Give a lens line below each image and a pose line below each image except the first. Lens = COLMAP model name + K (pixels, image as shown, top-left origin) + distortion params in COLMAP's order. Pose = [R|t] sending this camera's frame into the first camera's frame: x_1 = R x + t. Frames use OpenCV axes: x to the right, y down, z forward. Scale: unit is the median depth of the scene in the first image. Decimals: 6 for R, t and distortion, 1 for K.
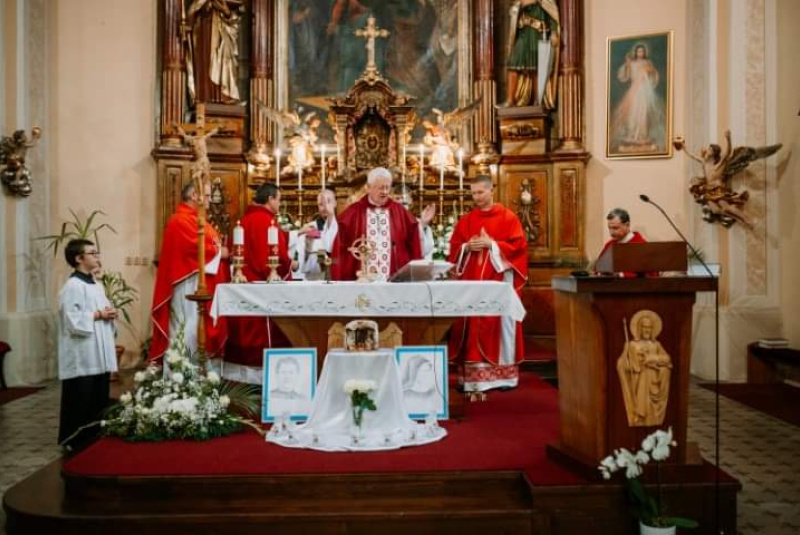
lens RADIAL K [[754.3, 0, 403.6], [0, 754.3, 259.1], [0, 0, 1]] dist [-0.054999, 0.082793]
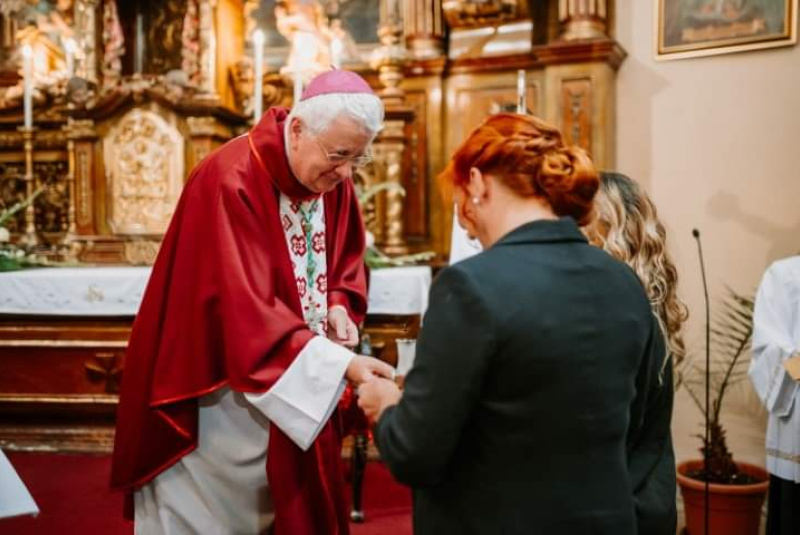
lens RADIAL K [[754.3, 0, 403.6], [0, 754.3, 259.1], [0, 0, 1]] dist [-0.054999, 0.082793]
pose [[0.991653, 0.000155, -0.128936, 0.182114], [0.004406, 0.999374, 0.035091, -0.020370], [0.128861, -0.035366, 0.991032, 0.525320]]
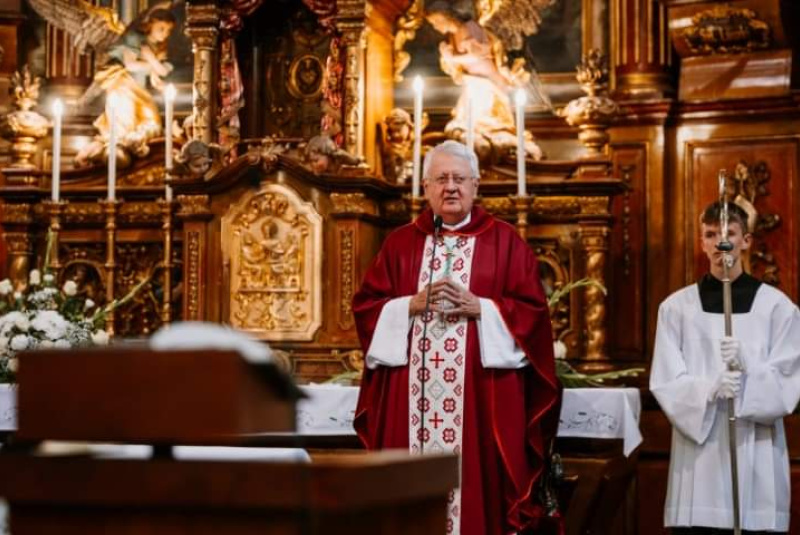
lens RADIAL K [[1905.9, 0, 400.0], [0, 1905.9, 267.5], [0, 0, 1]] dist [-0.059003, 0.050795]
pose [[0.967735, -0.002814, -0.251955, 0.254976], [-0.011392, 0.998426, -0.054908, -0.005539], [0.251713, 0.056007, 0.966180, 0.089415]]
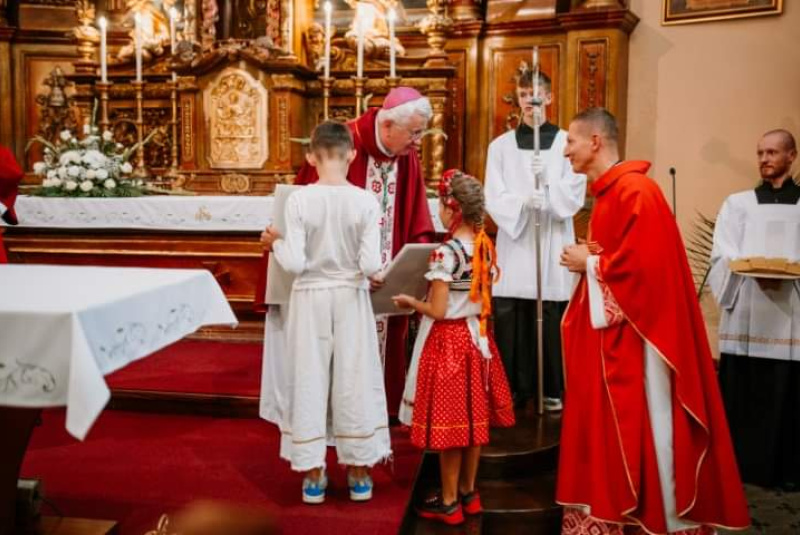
lens RADIAL K [[765.1, 0, 400.7], [0, 765.1, 249.8], [0, 0, 1]] dist [-0.045327, 0.005578]
pose [[0.984123, 0.024471, -0.175793, 0.192474], [-0.007759, 0.995434, 0.095132, -0.014703], [0.177318, -0.092257, 0.979820, 0.405239]]
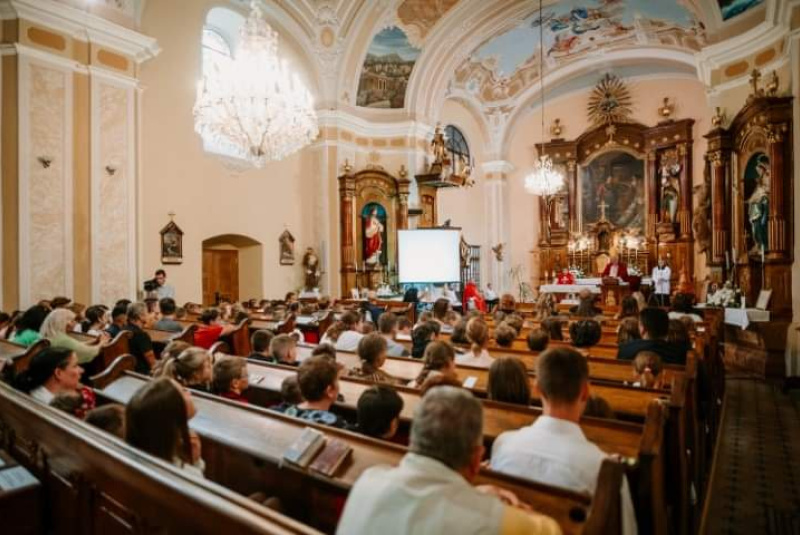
lens RADIAL K [[467.4, 0, 400.0], [0, 467.4, 267.5], [0, 0, 1]] dist [-0.023697, -0.000150]
pose [[0.783459, -0.012285, -0.621323, 0.491401], [0.005311, 0.999900, -0.013074, -0.022386], [0.621421, 0.006943, 0.783446, -1.040237]]
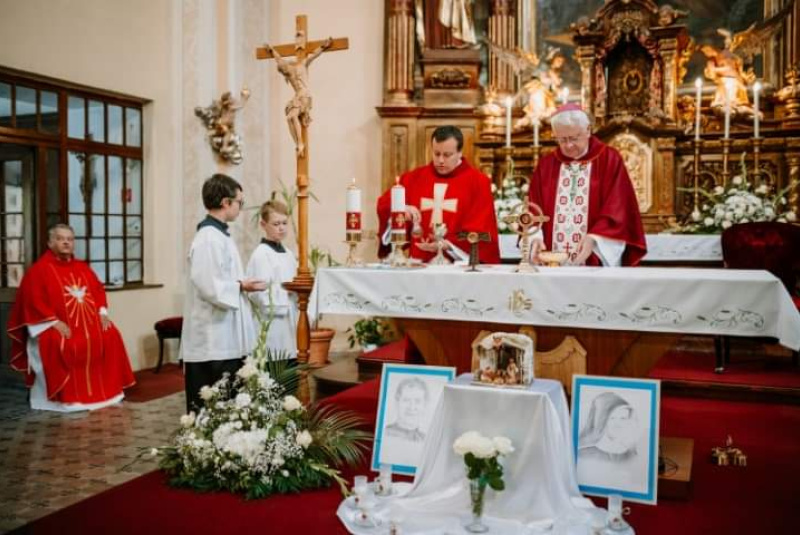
lens RADIAL K [[754.3, 0, 403.6], [0, 754.3, 259.1], [0, 0, 1]] dist [-0.054999, 0.082793]
pose [[0.913295, 0.020139, -0.406801, 0.061907], [-0.005236, 0.999275, 0.037715, -0.001493], [0.407265, -0.032315, 0.912738, 0.208514]]
